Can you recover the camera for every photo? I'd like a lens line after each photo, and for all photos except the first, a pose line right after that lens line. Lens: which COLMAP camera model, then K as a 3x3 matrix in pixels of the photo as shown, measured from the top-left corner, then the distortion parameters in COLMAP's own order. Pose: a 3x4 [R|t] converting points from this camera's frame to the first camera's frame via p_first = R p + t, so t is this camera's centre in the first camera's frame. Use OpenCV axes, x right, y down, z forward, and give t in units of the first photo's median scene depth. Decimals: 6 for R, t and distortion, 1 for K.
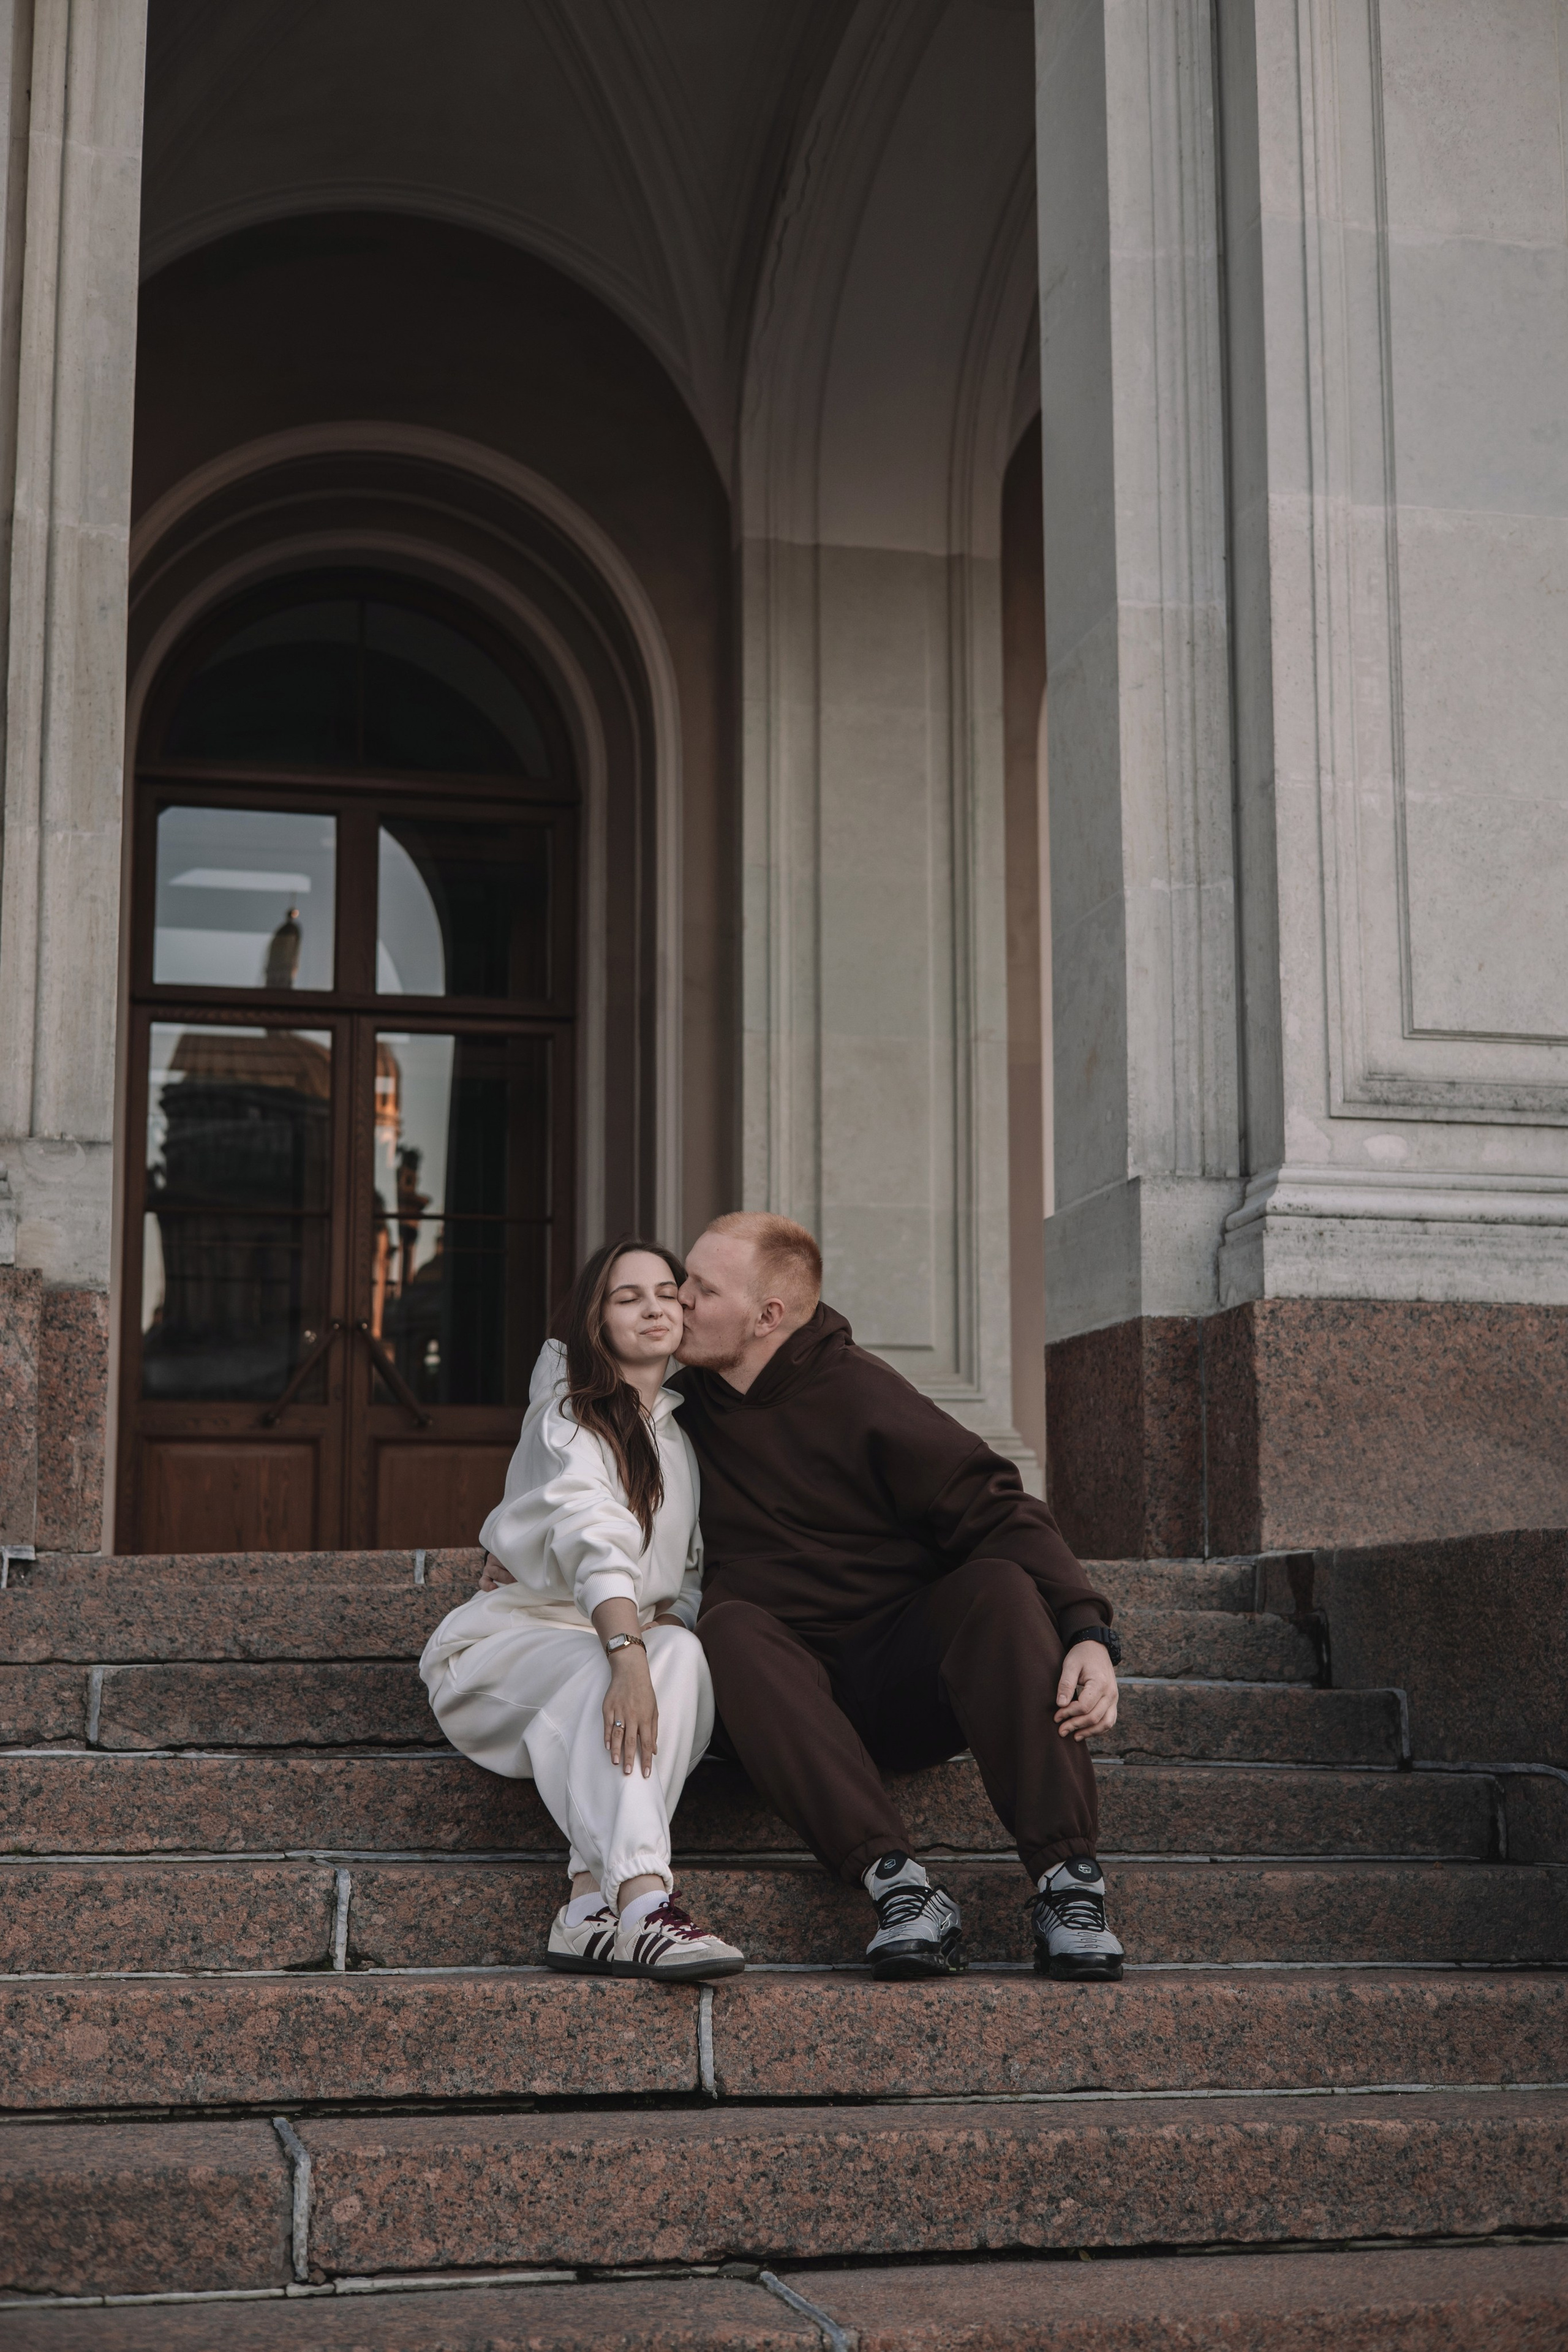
lens RADIAL K [[3317.7, 0, 804.9], [0, 3317.7, 1205.5], [0, 0, 1]] dist [0.027612, -0.176856]
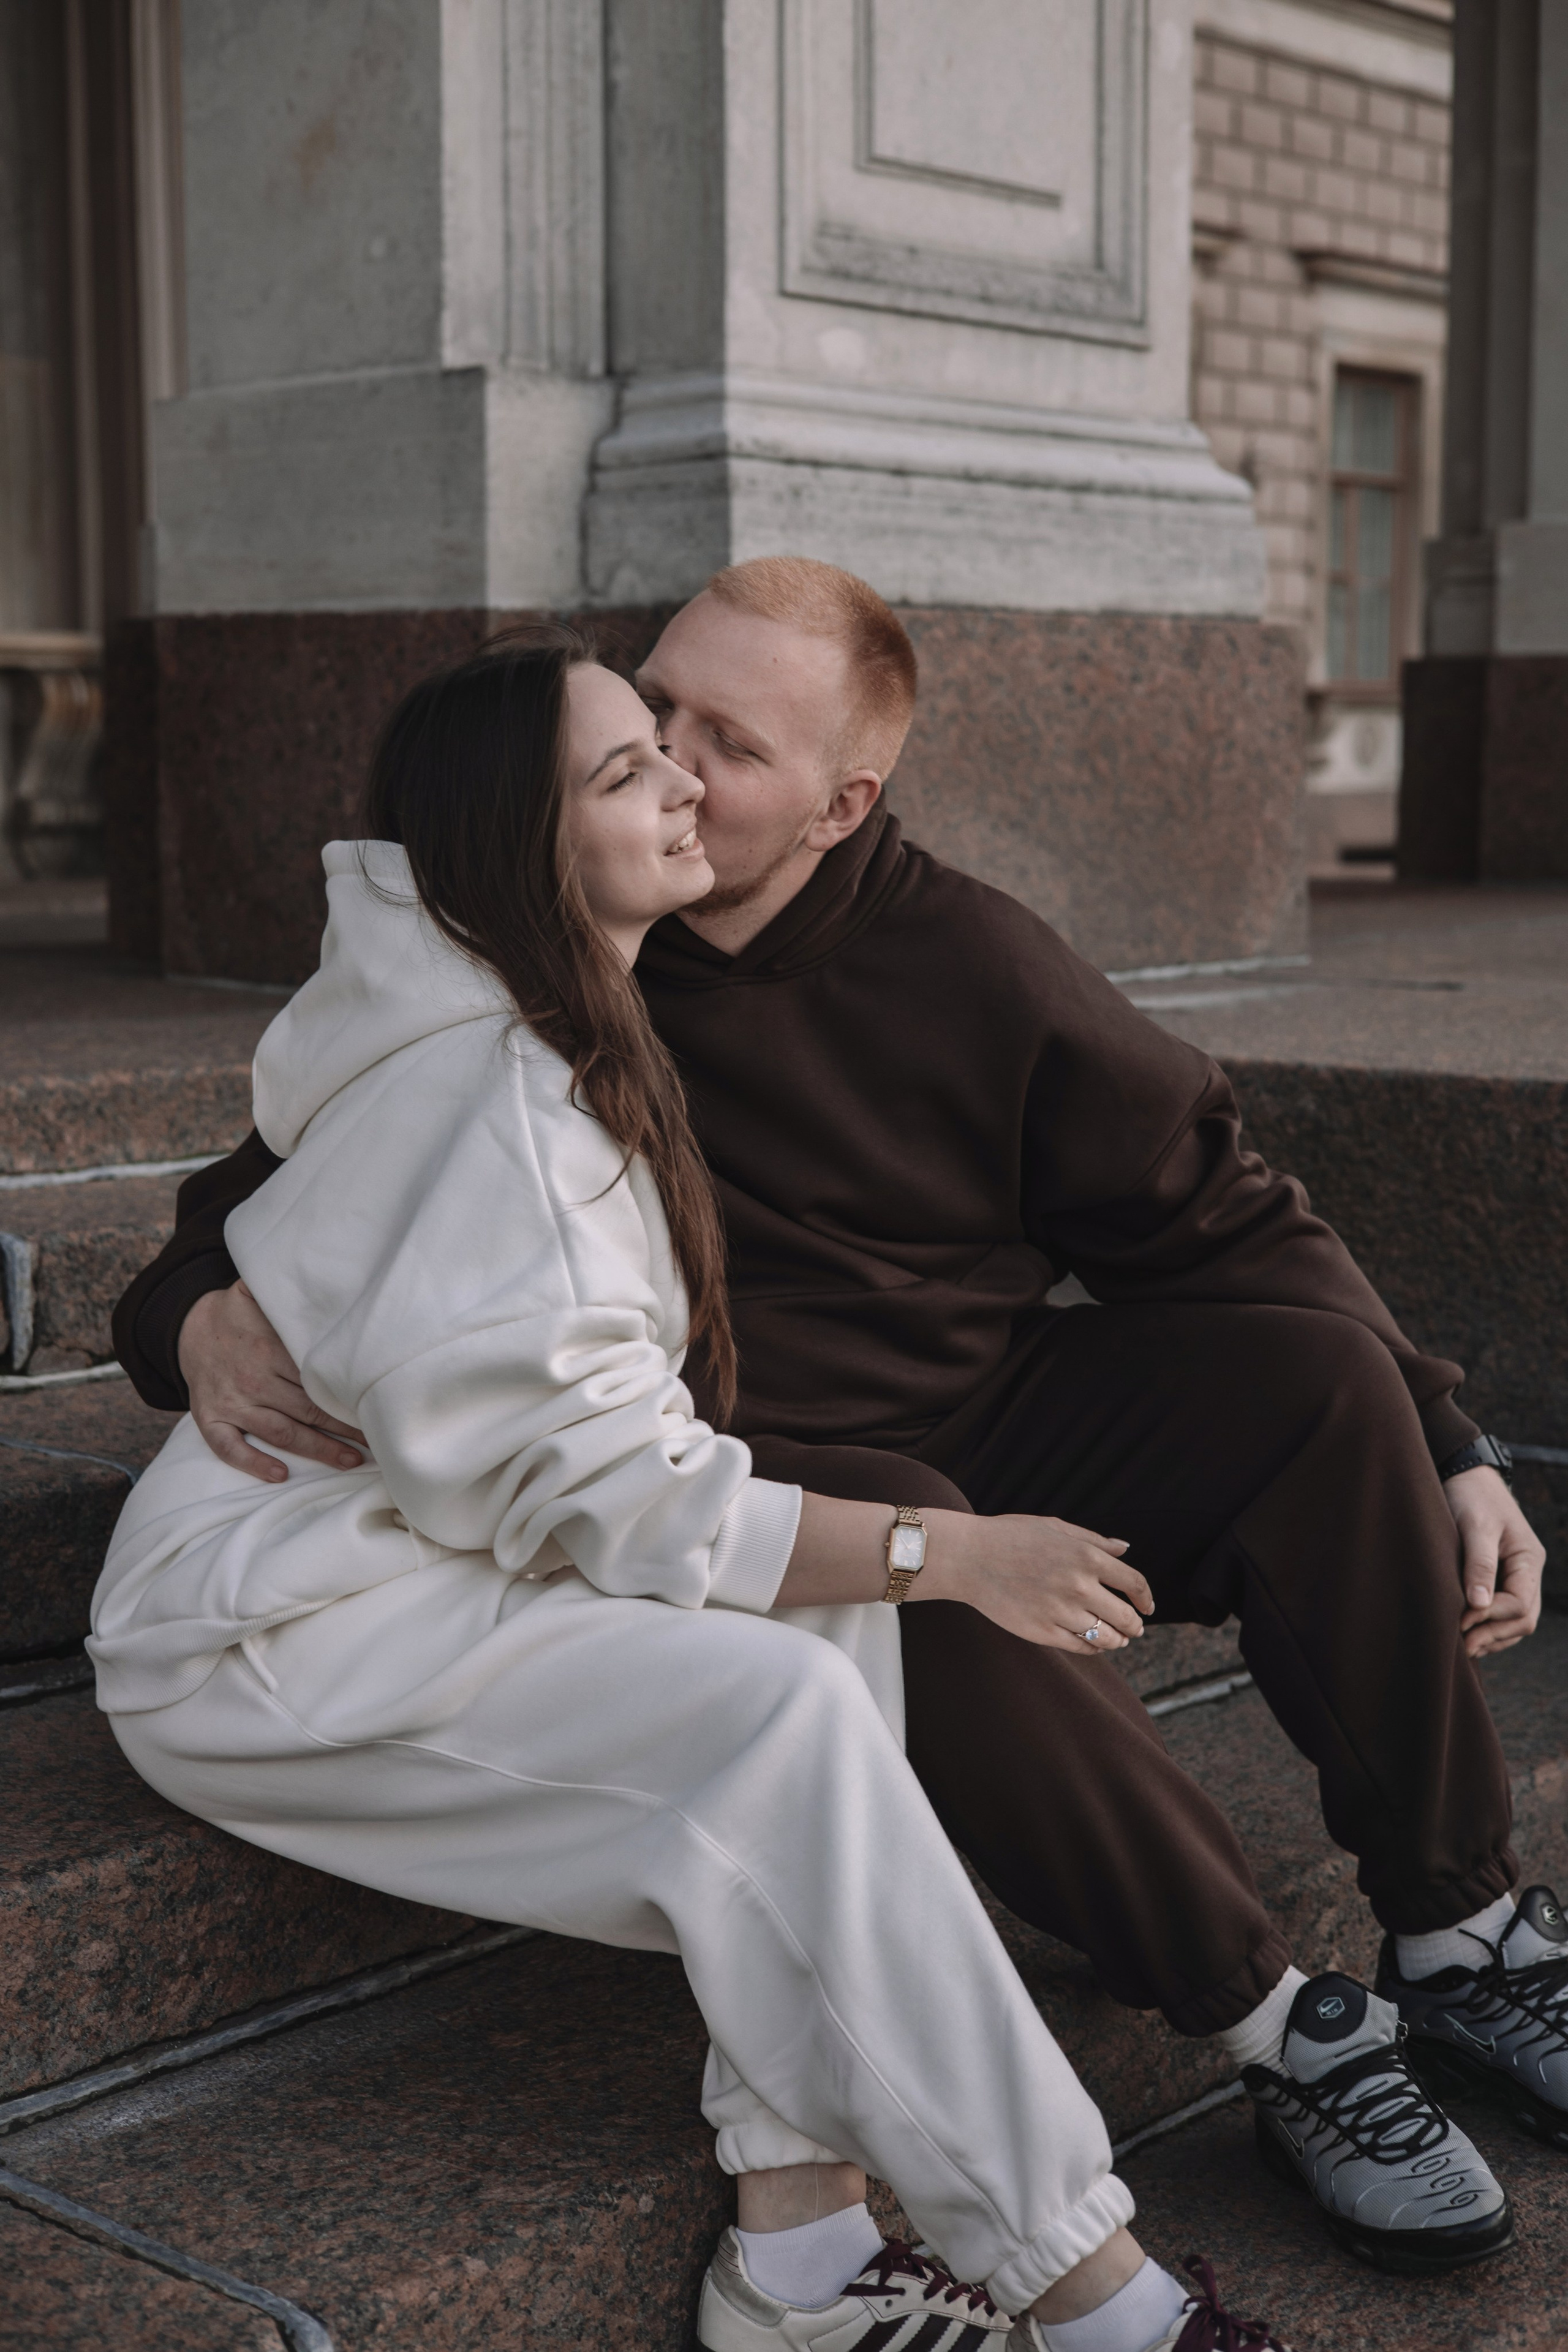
lens RADIAL K [[3317.7, 0, 804.9], [0, 3317.7, 1205.5], [0, 0, 1]] dist [0.027612, -0.176856]
pose [[0.816171, -0.078175, 0.572498, -0.208775], [-0.086326, 0.963188, 0.254593, -0.021077], [-0.571326, -0.257213, 0.779377, 0.476939]]
